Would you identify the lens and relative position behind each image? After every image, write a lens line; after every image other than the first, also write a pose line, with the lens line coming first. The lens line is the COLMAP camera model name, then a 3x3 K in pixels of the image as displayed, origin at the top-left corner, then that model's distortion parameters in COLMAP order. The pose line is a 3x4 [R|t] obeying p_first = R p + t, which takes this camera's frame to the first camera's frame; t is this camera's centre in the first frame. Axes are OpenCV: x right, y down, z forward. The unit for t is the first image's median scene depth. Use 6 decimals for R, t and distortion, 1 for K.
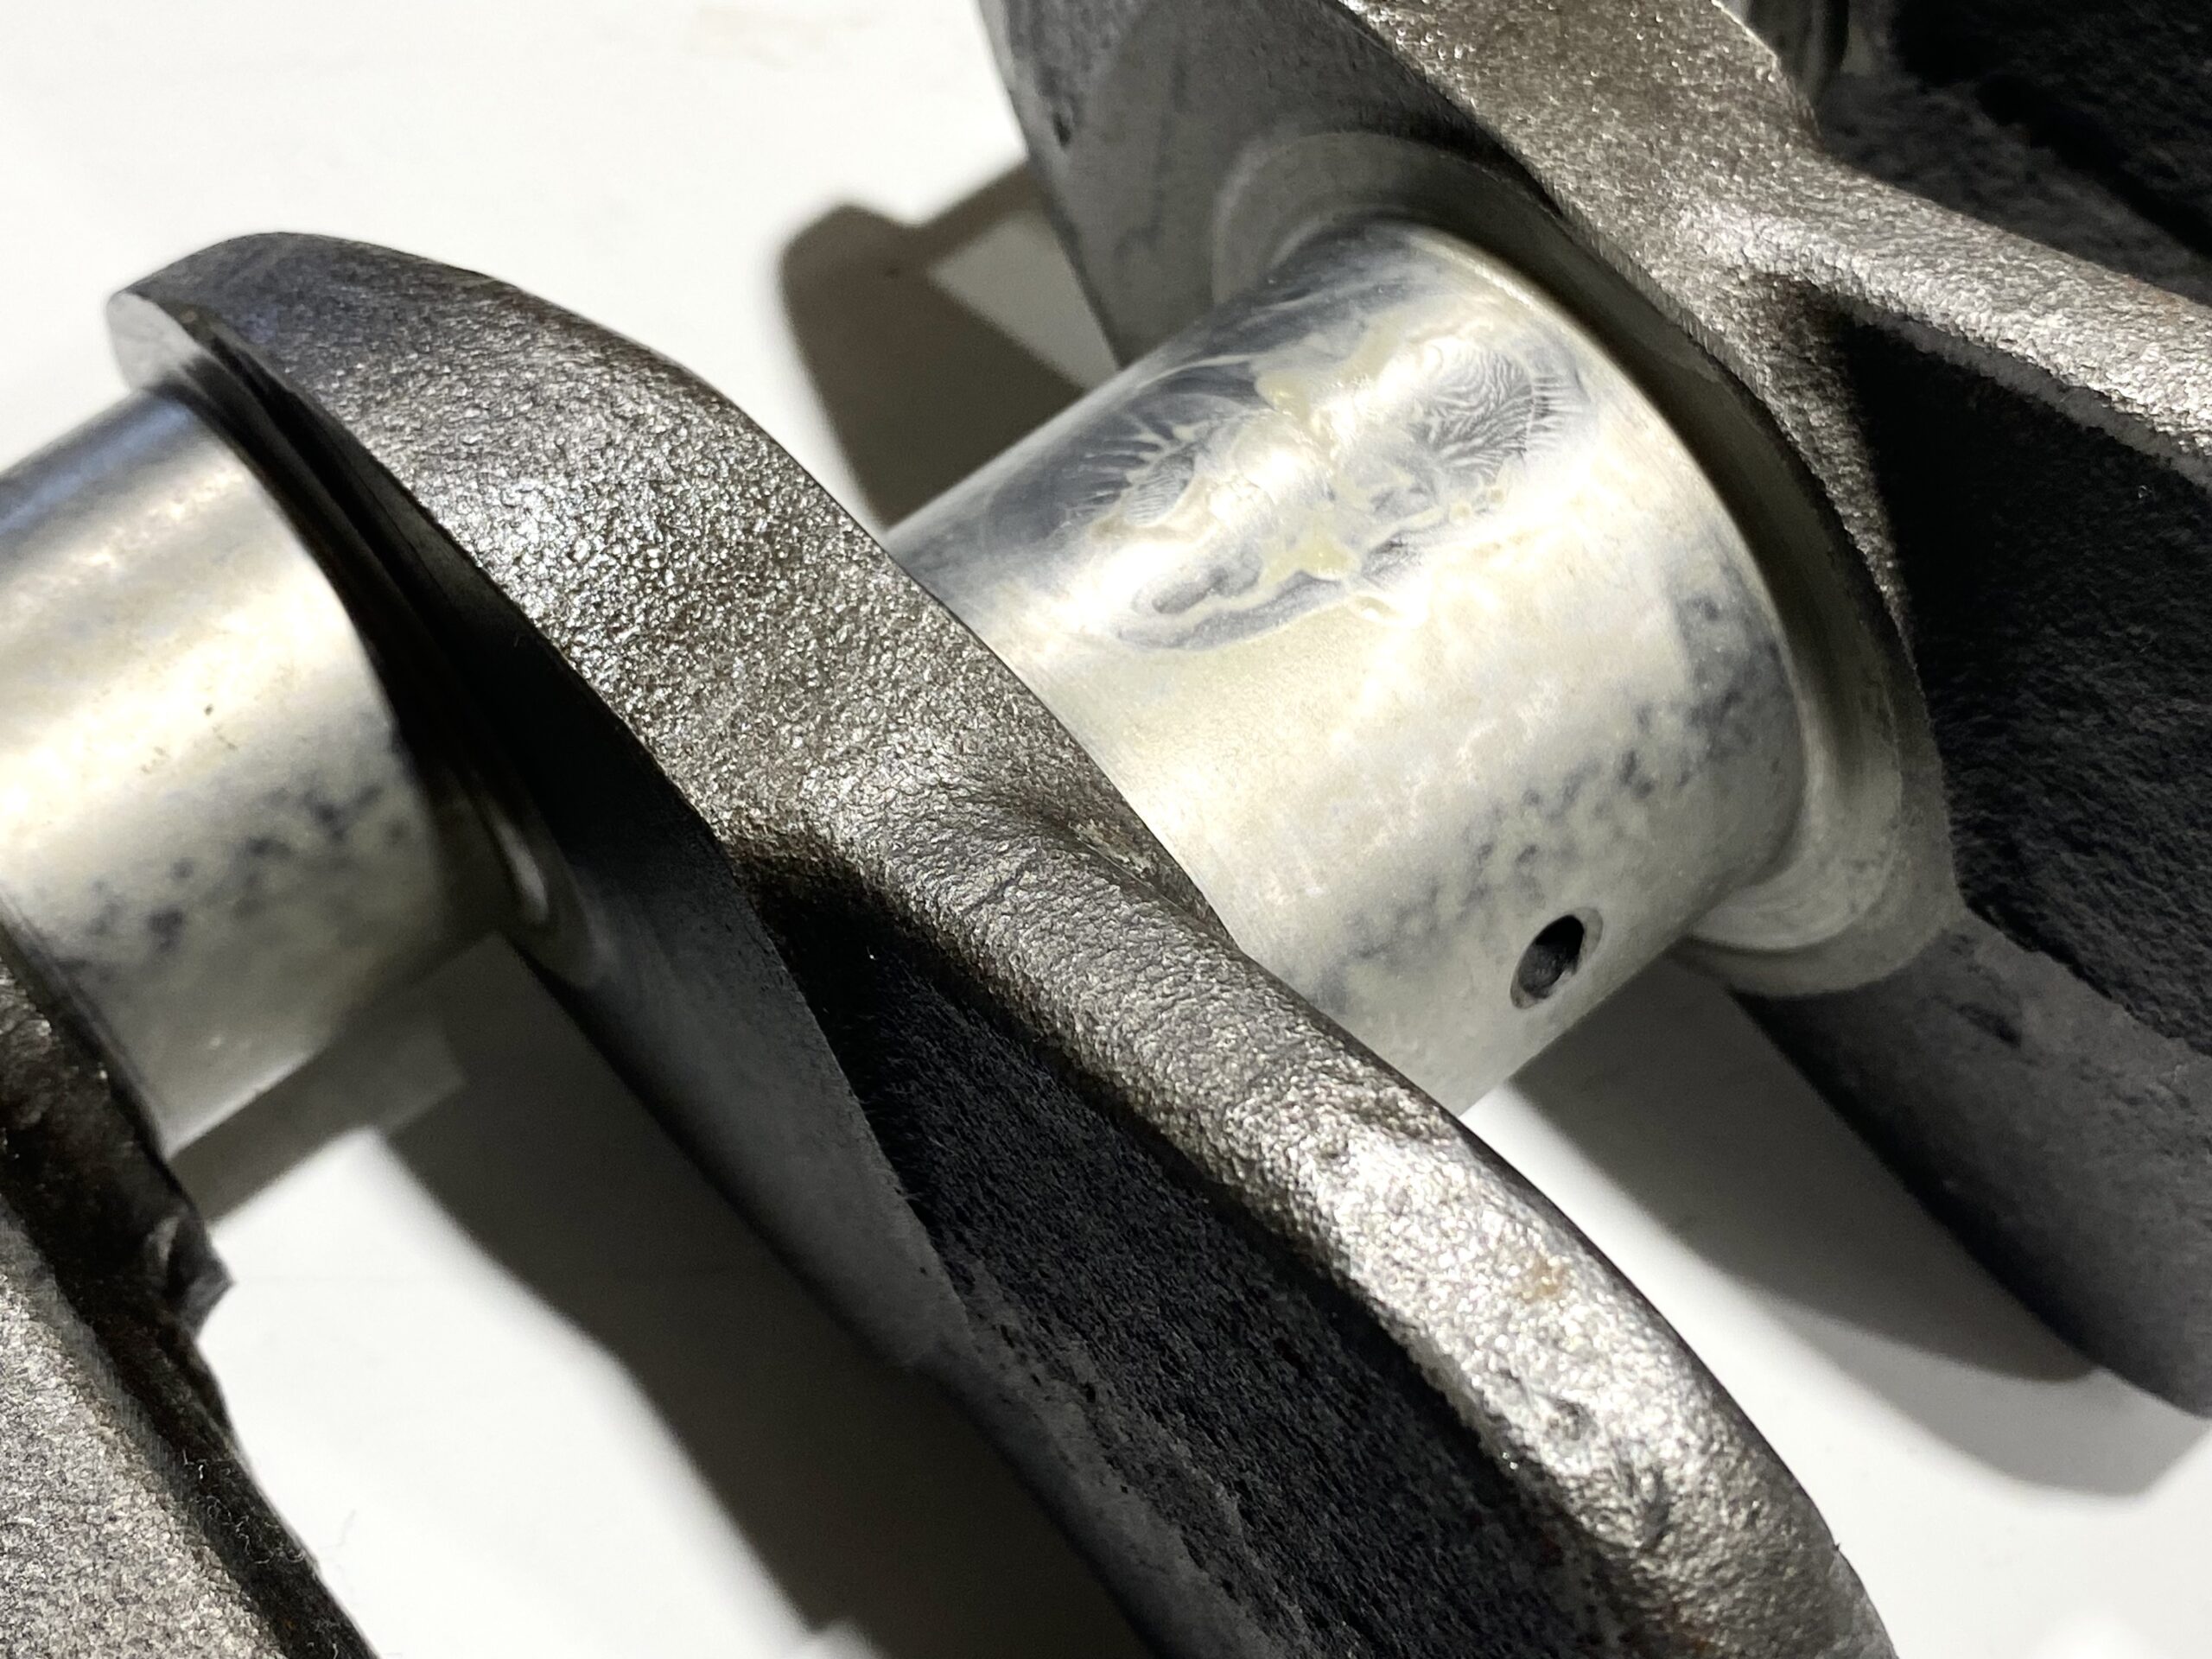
lens RADIAL K [[3085.4, 0, 1106.0], [0, 3085.4, 829.5], [0, 0, 1]] dist [0.195763, -0.644346]
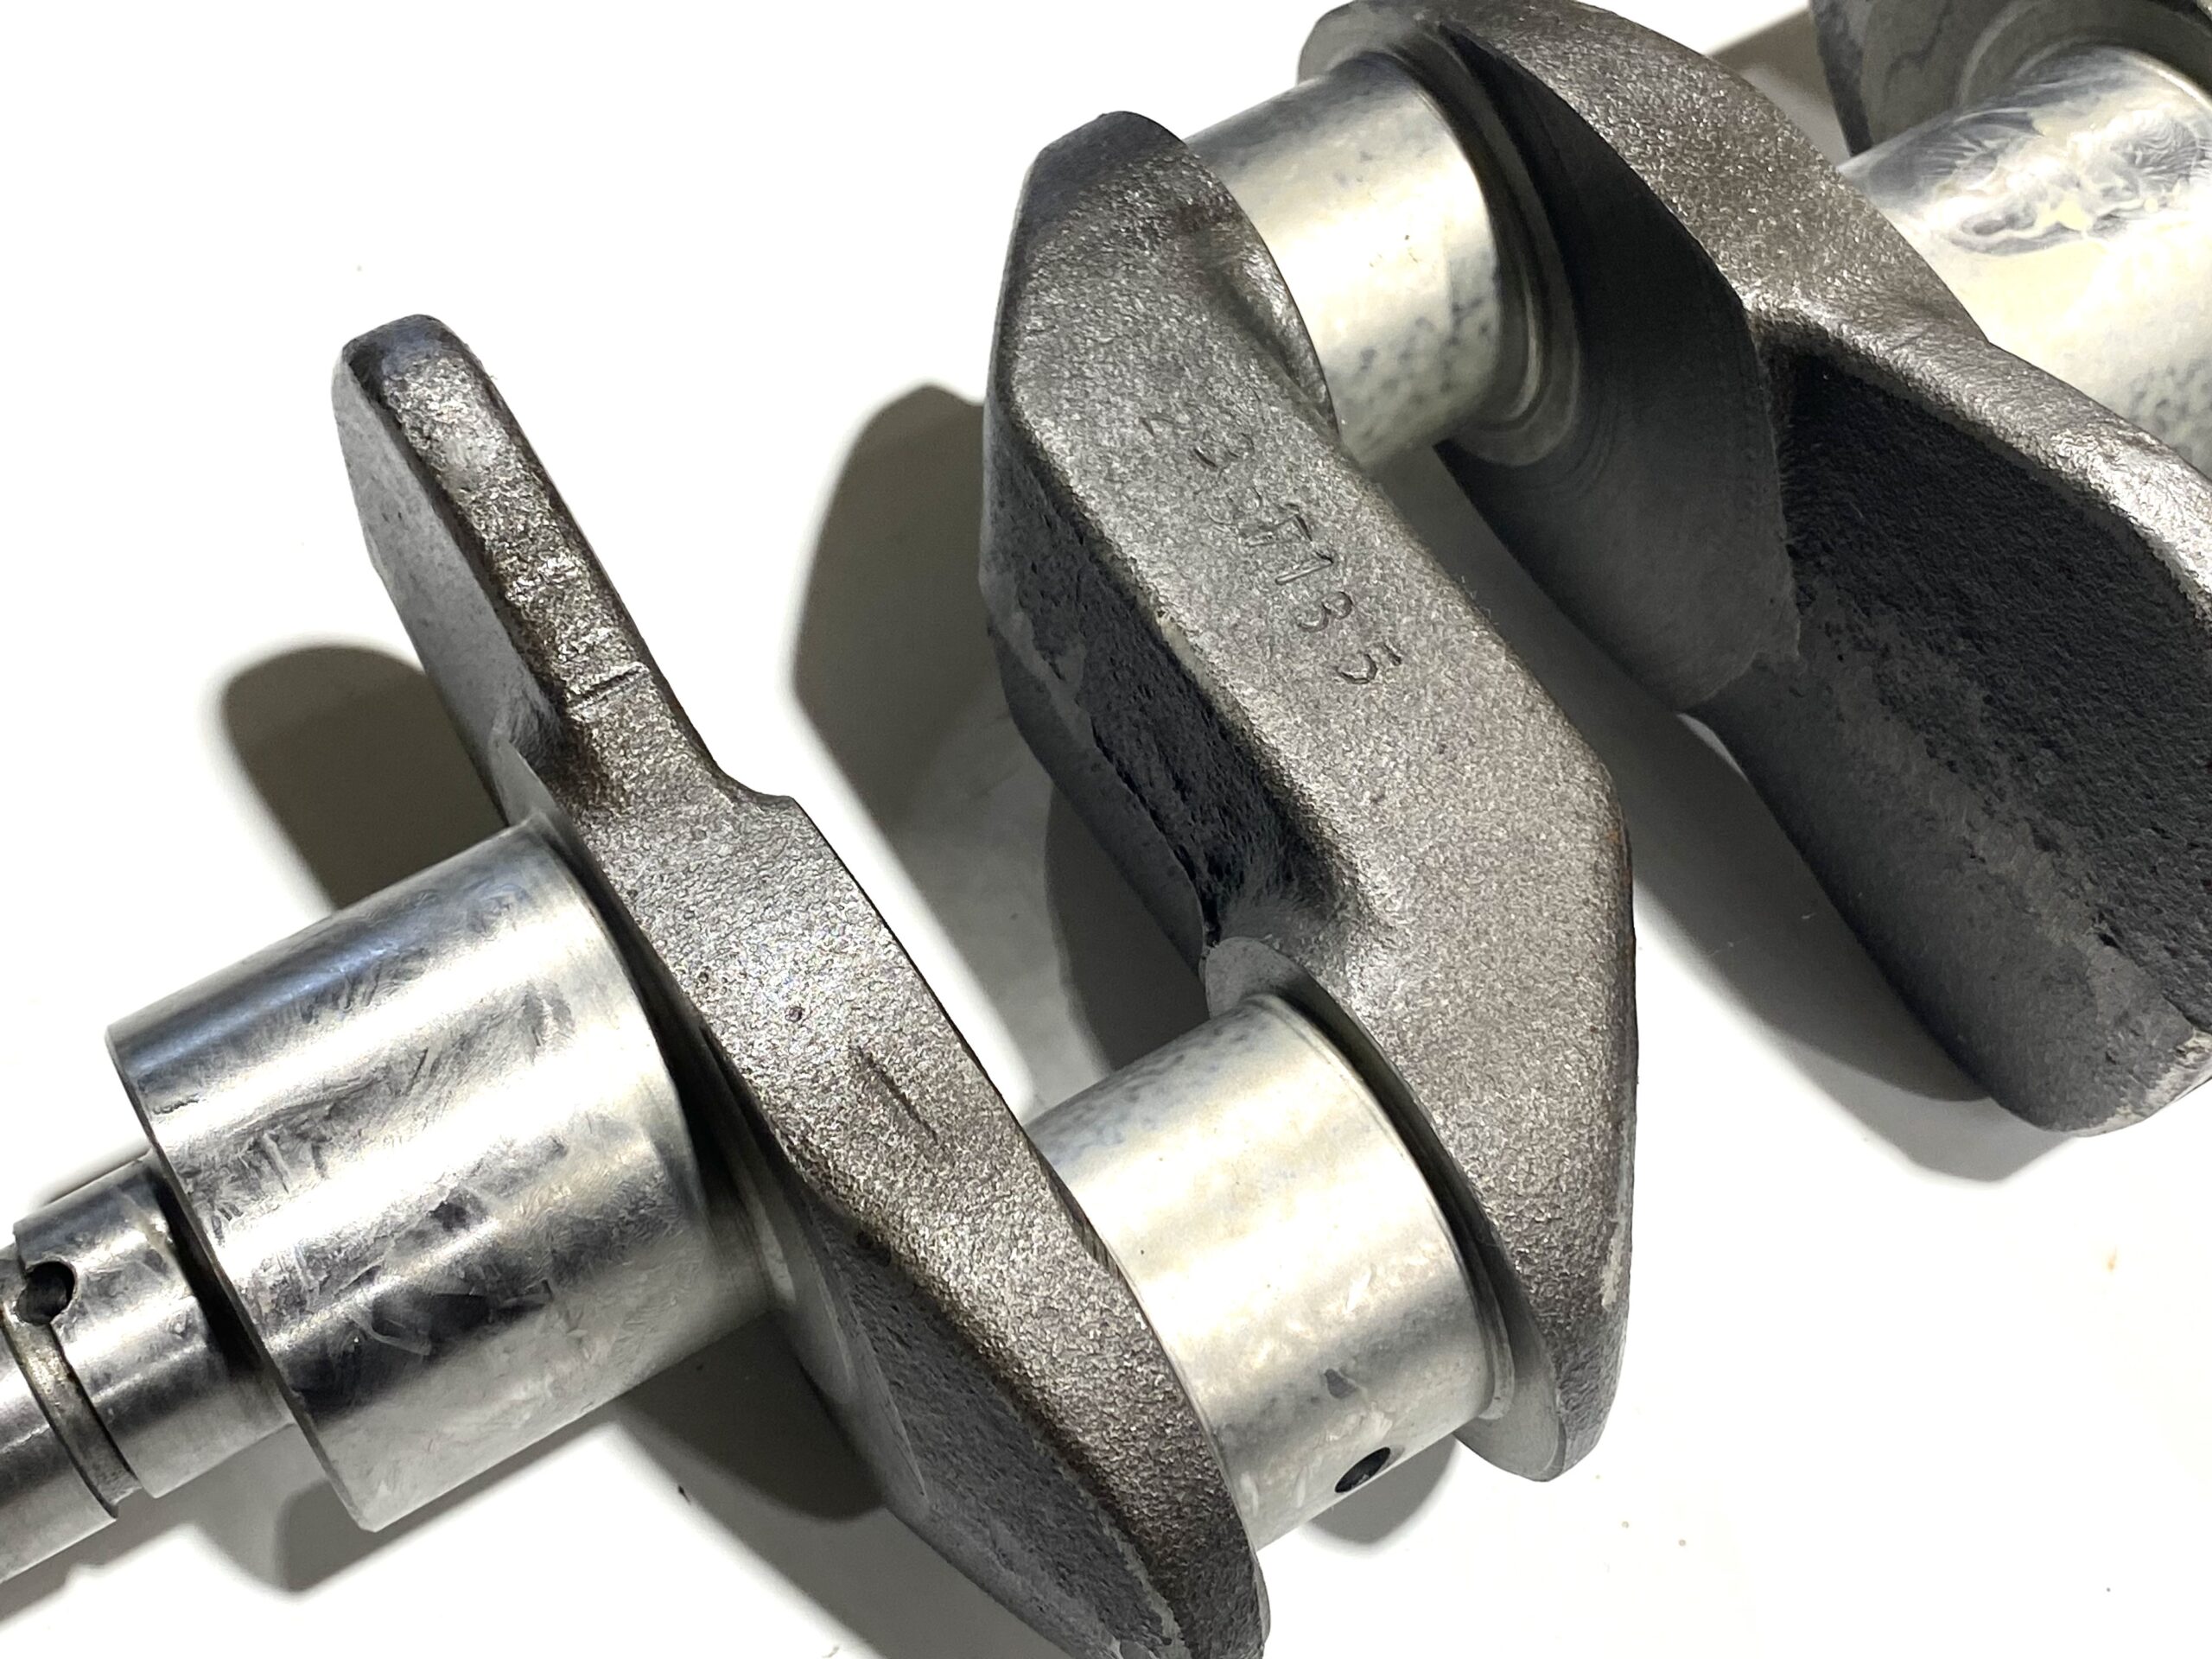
lens RADIAL K [[3085.4, 0, 1106.0], [0, 3085.4, 829.5], [0, 0, 1]] dist [0.195763, -0.644346]
pose [[0.988470, 0.138003, -0.062314, -0.306651], [-0.138333, 0.990385, -0.001002, 0.327207], [0.061576, 0.009610, 0.998056, -0.786228]]
